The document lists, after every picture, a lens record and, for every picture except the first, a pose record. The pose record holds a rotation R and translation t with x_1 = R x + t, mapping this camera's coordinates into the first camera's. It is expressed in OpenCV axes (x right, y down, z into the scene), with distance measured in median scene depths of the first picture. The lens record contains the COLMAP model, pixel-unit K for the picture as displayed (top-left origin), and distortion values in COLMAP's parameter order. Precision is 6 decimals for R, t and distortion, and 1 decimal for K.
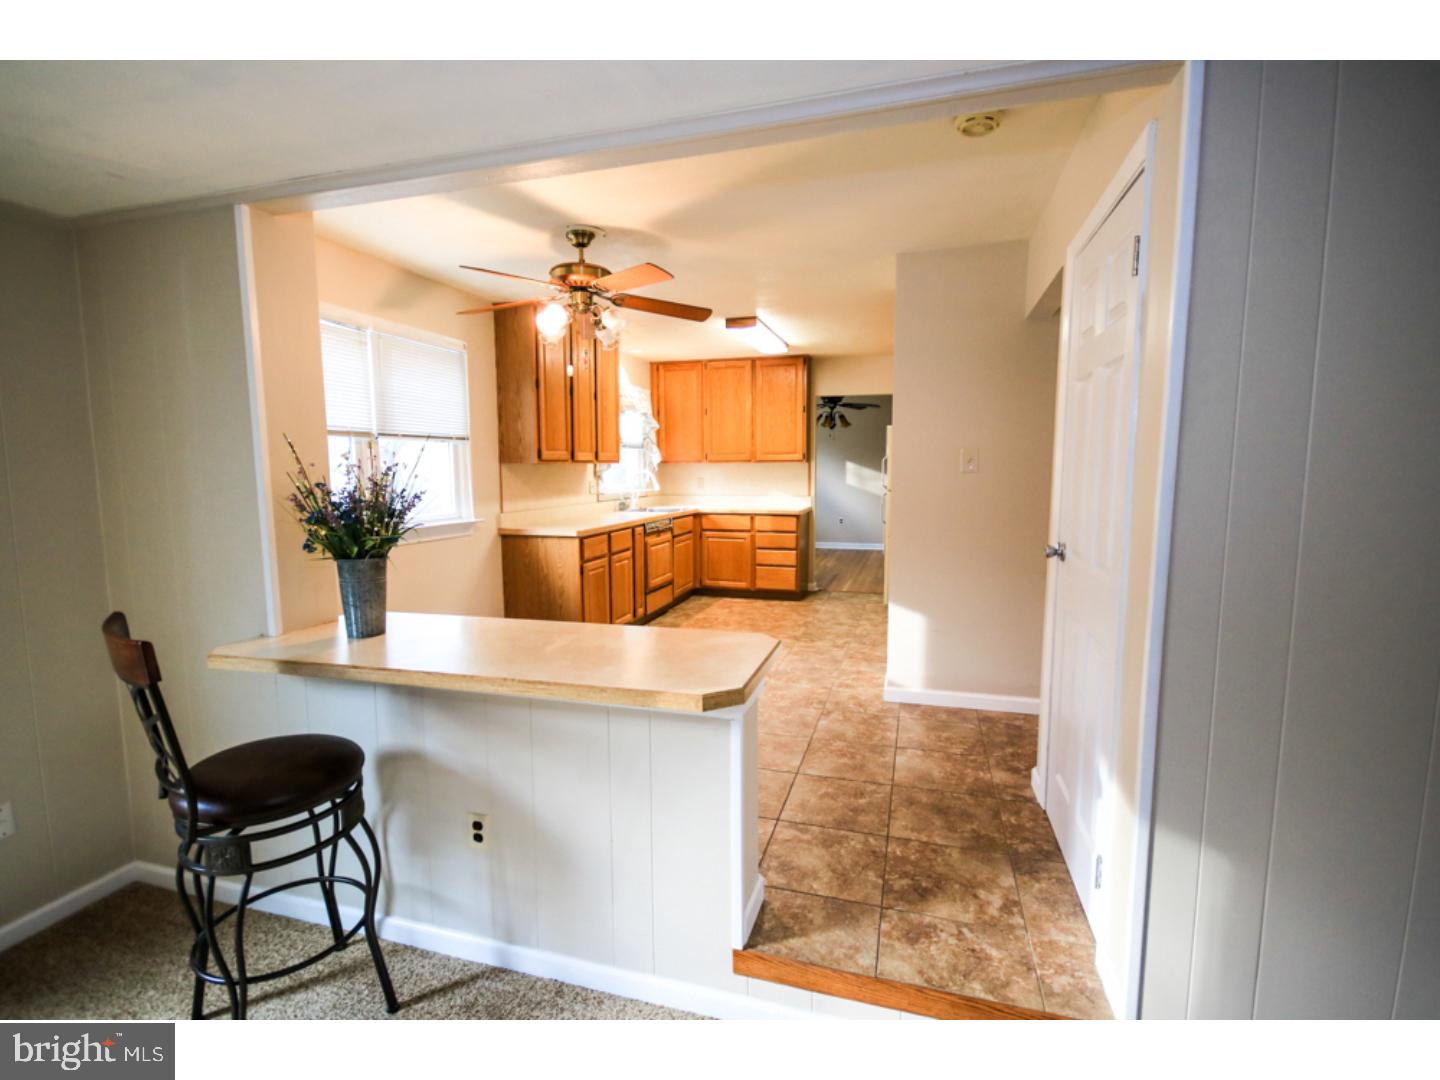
lens RADIAL K [[667.8, 0, 722.2], [0, 667.8, 541.5], [0, 0, 1]] dist [0.006216, 0.000920]
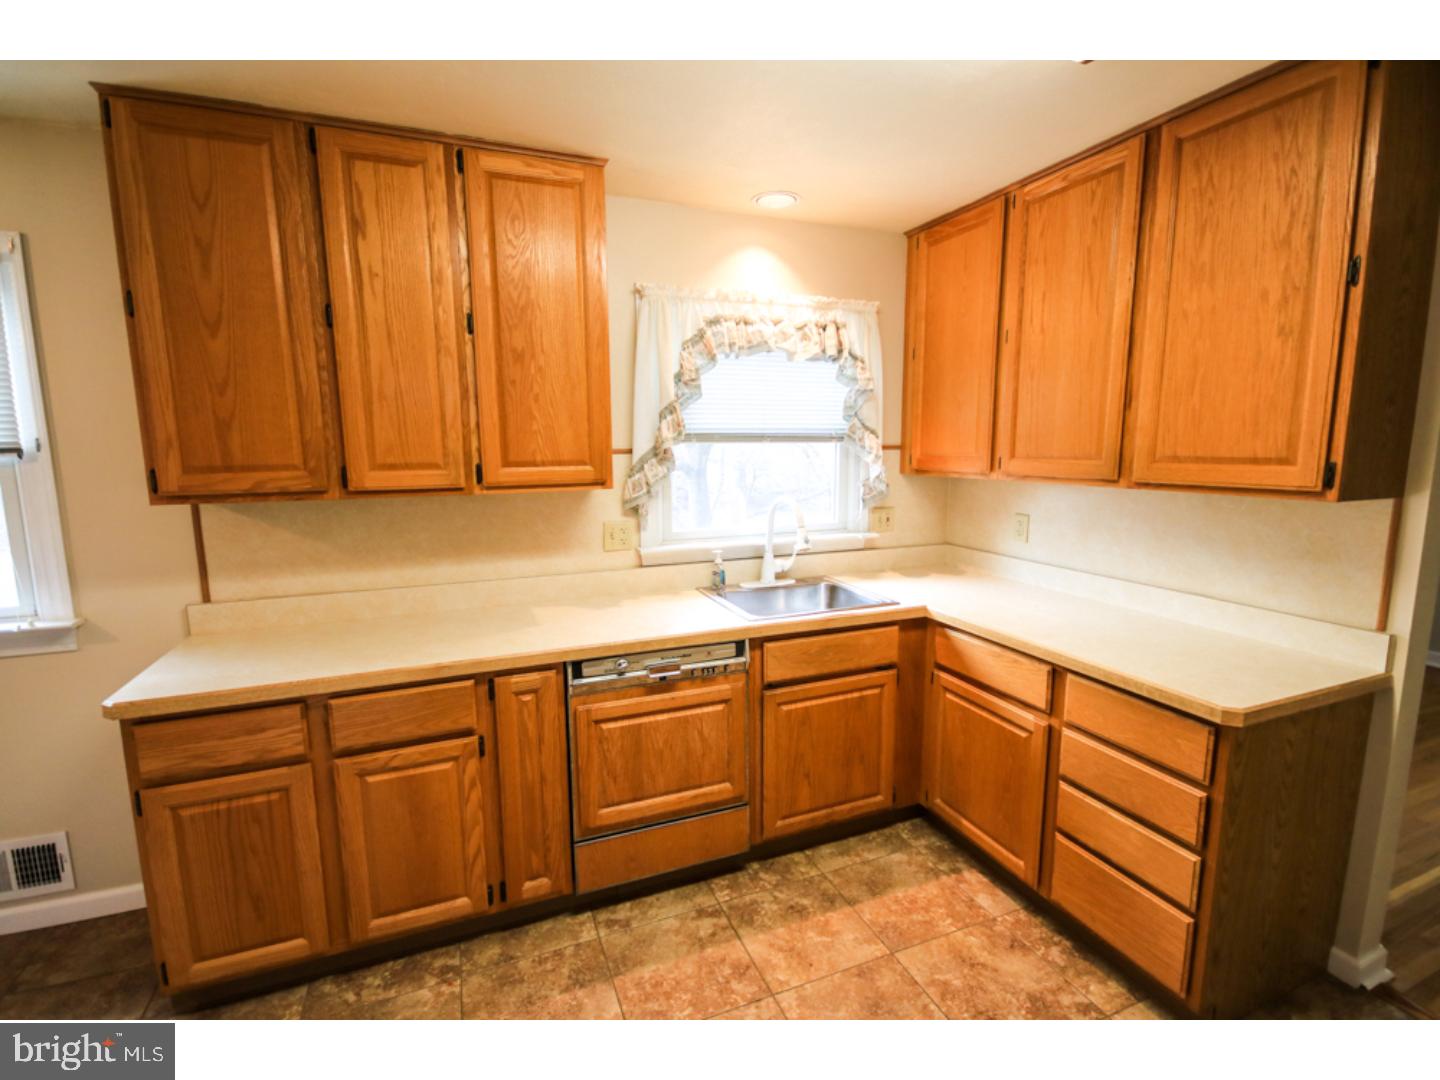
lens RADIAL K [[667.8, 0, 719.3], [0, 667.8, 534.4], [0, 0, 1]] dist [0.006216, 0.000920]
pose [[0.629347, 0.113205, -0.768835, 0.175857], [-0.082673, 0.993472, 0.078607, -0.111078], [0.772715, 0.014091, 0.634597, 0.697173]]
